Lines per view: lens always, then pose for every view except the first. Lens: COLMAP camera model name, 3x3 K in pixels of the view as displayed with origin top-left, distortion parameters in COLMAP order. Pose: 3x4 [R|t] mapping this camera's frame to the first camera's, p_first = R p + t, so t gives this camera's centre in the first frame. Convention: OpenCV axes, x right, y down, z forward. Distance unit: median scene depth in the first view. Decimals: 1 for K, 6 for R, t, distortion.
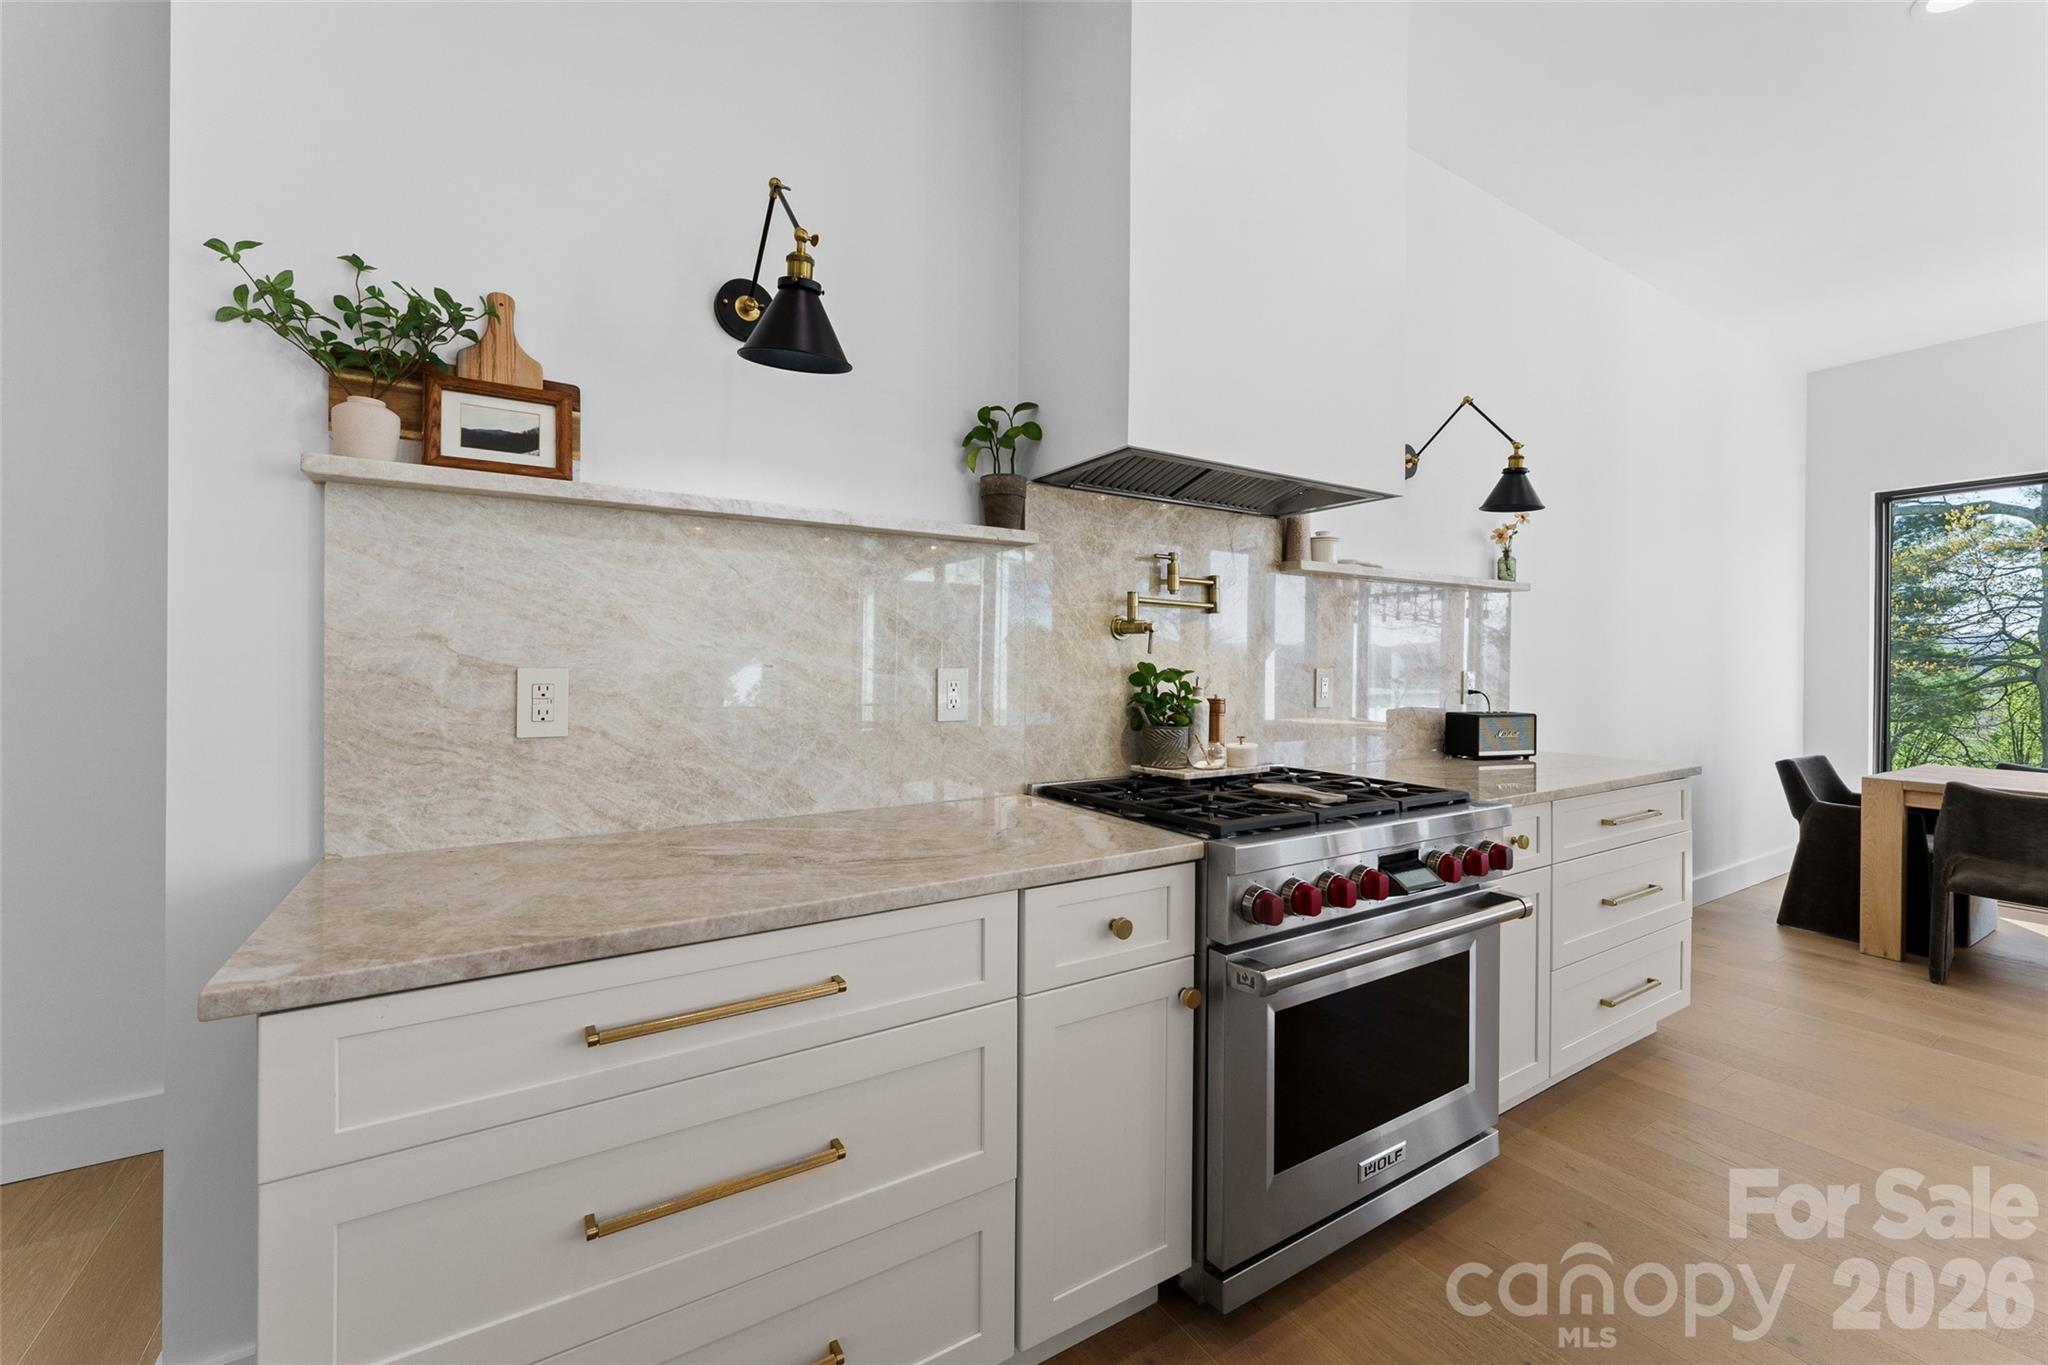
lens RADIAL K [[786.3, 0, 991.1], [0, 786.3, 676.5], [0, 0, 1]] dist [-0.012145, -0.000687]
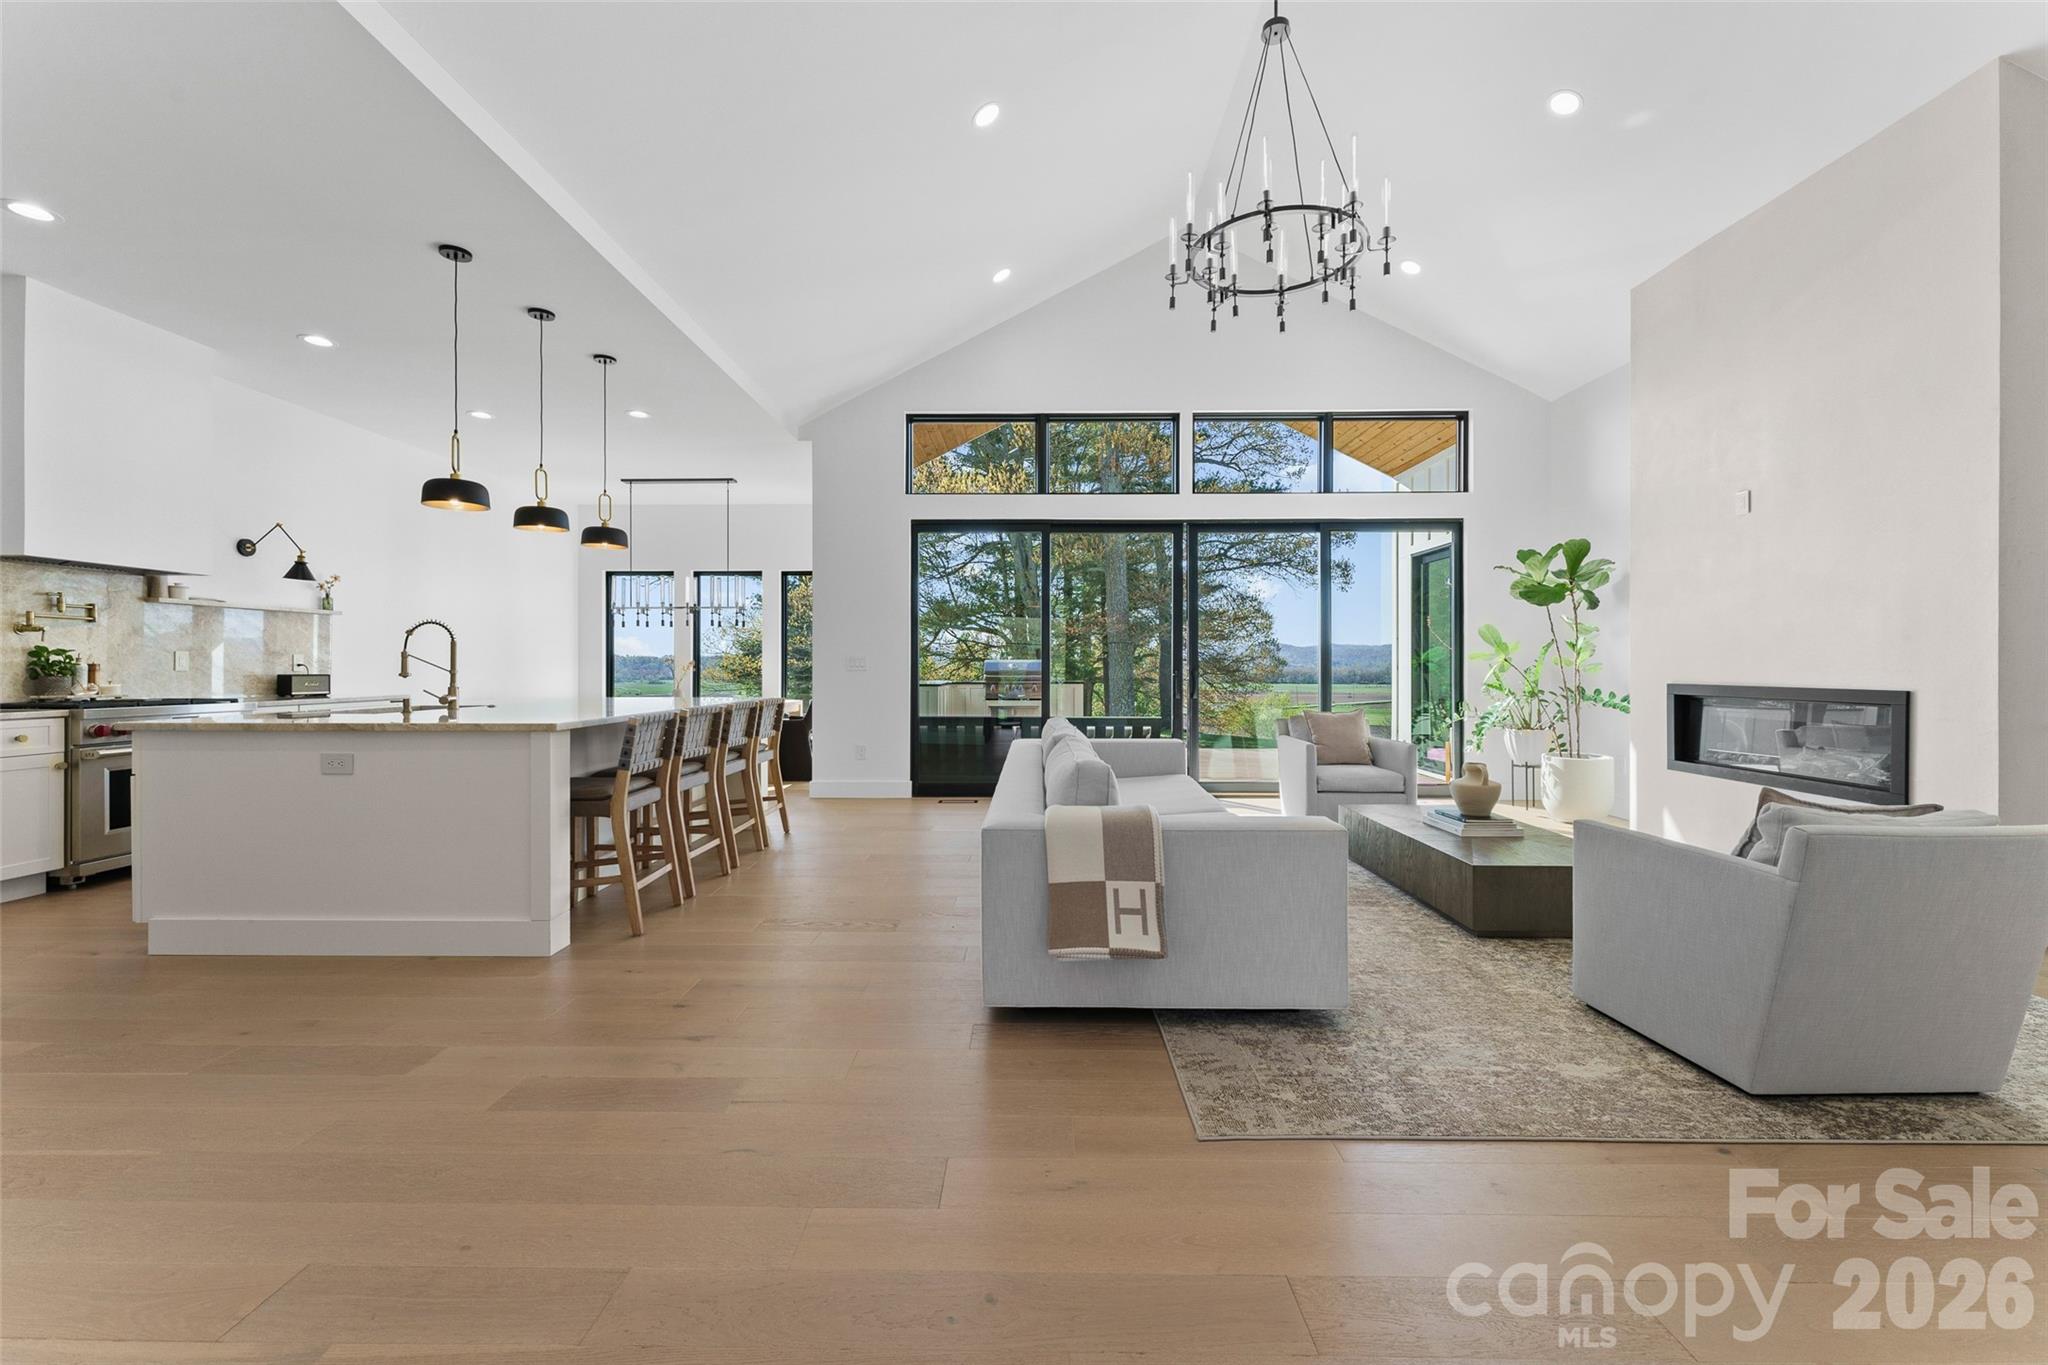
lens RADIAL K [[843.7, 0, 1060.8], [0, 843.7, 669.3], [0, 0, 1]] dist [0.000359, -0.000402]
pose [[0.500196, -0.005692, 0.865893, -0.396641], [0.015665, 0.999874, -0.002476, 0.095383], [-0.865771, 0.014803, 0.500222, -2.527636]]
